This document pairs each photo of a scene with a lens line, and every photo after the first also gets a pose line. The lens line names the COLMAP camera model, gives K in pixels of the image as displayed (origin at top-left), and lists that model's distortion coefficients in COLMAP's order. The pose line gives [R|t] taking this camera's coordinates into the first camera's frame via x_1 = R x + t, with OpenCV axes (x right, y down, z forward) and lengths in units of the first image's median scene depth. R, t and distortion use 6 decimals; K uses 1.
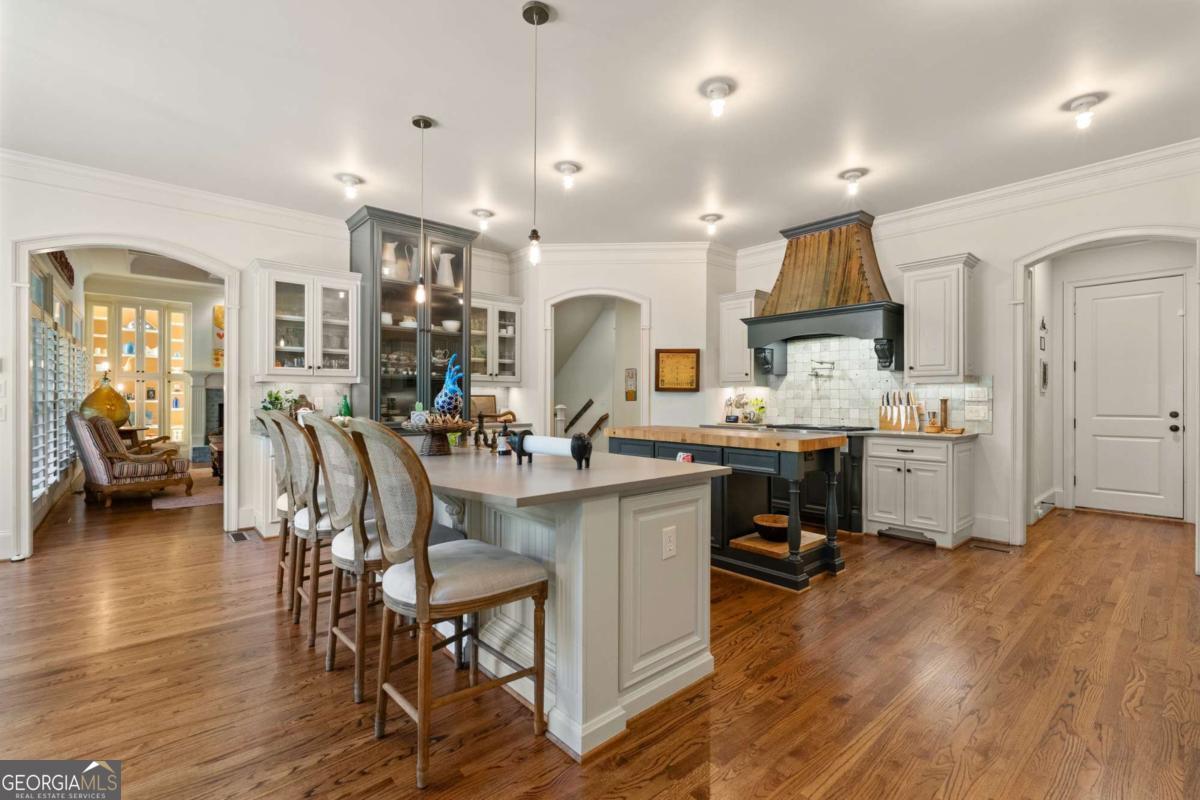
lens RADIAL K [[548.7, 0, 623.2], [0, 548.7, 400.7], [0, 0, 1]] dist [-0.002877, -0.000288]
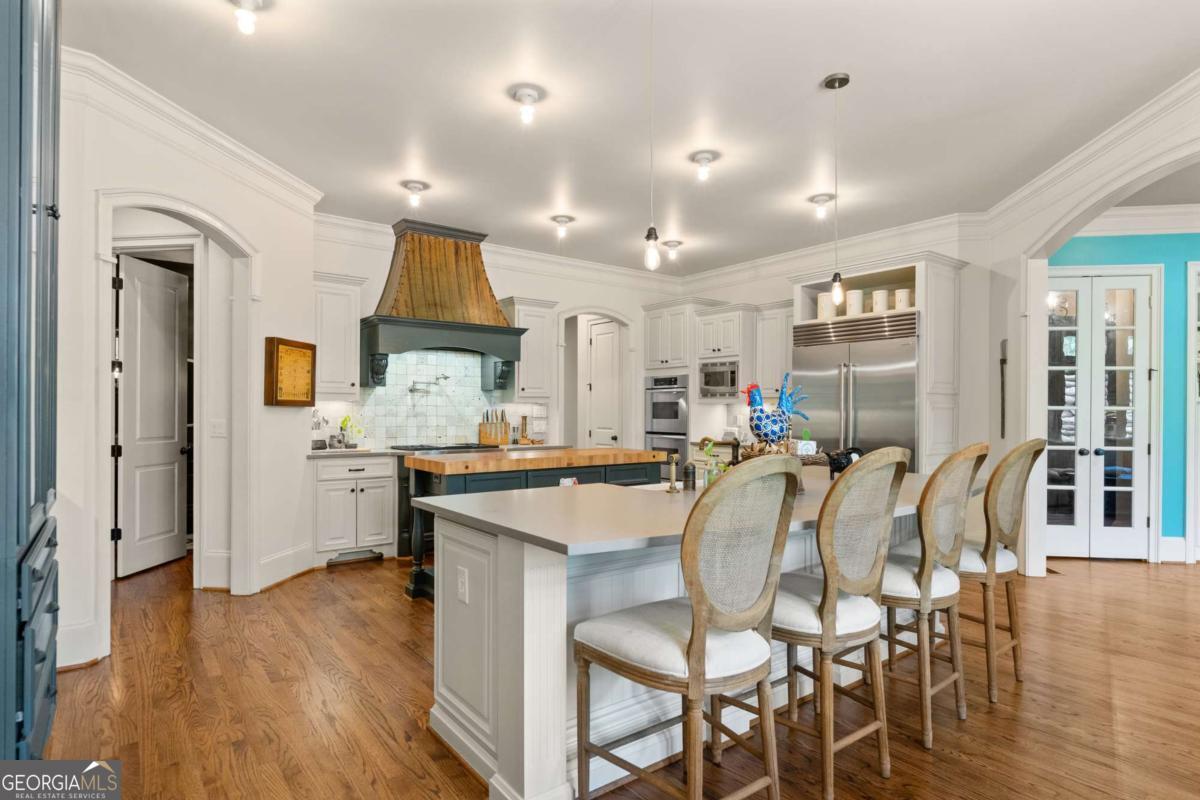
lens RADIAL K [[626.0, 0, 620.6], [0, 626.0, 409.7], [0, 0, 1]] dist [-0.013797, -0.000332]
pose [[0.085957, 0.002705, 0.996295, -0.772101], [0.001171, 0.999995, -0.002816, -0.012675], [-0.996298, 0.001409, 0.085953, 0.698180]]
